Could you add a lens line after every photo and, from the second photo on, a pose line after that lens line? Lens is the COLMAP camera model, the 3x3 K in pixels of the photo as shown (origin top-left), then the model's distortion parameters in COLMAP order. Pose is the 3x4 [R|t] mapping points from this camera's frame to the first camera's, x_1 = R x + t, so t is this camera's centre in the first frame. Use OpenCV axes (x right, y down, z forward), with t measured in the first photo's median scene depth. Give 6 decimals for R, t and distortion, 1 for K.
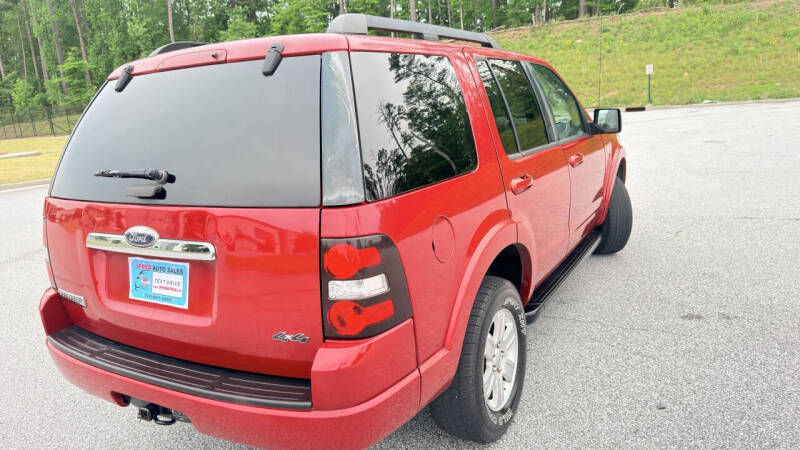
lens RADIAL K [[555.5, 0, 400.0], [0, 555.5, 225.0], [0, 0, 1]] dist [0.000454, -0.006850]
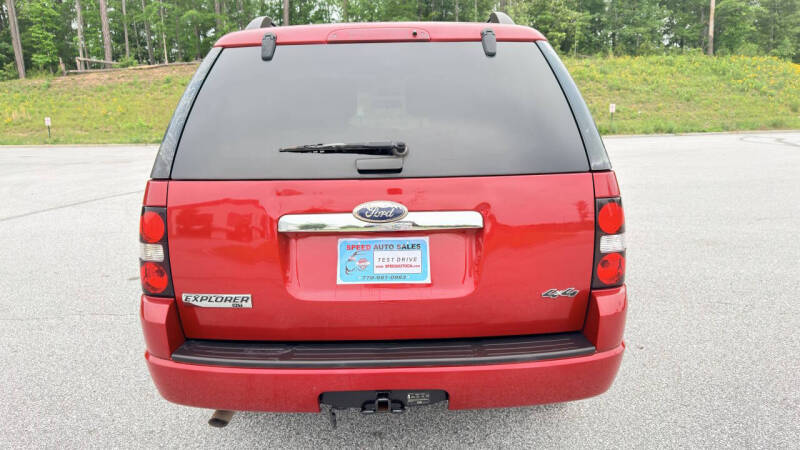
lens RADIAL K [[553.6, 0, 396.1], [0, 553.6, 226.9], [0, 0, 1]] dist [0.047576, -0.060765]
pose [[0.878983, -0.035100, 0.475559, -0.885681], [0.062274, 0.997196, -0.041500, 0.087536], [-0.472769, 0.066093, 0.878704, 0.160873]]
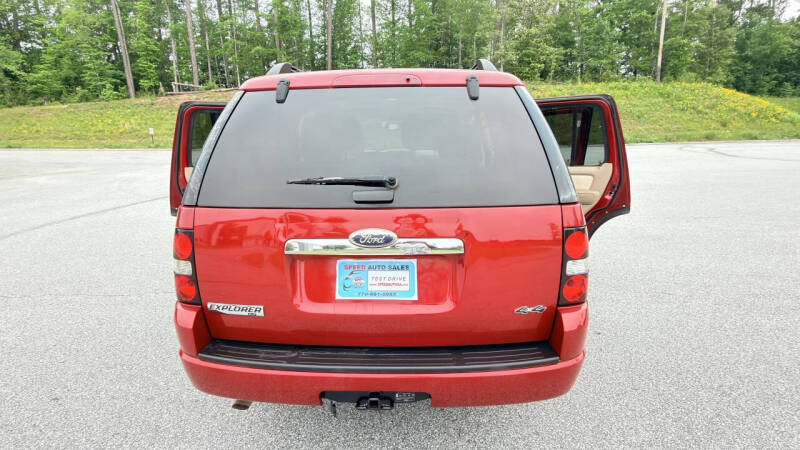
lens RADIAL K [[422.2, 0, 397.2], [0, 422.2, 225.2], [0, 0, 1]] dist [0.002248, 0.000374]
pose [[0.894392, -0.038088, 0.445659, -0.784009], [0.048965, 0.998717, -0.012913, 0.008830], [-0.444595, 0.033371, 0.895110, 0.242488]]
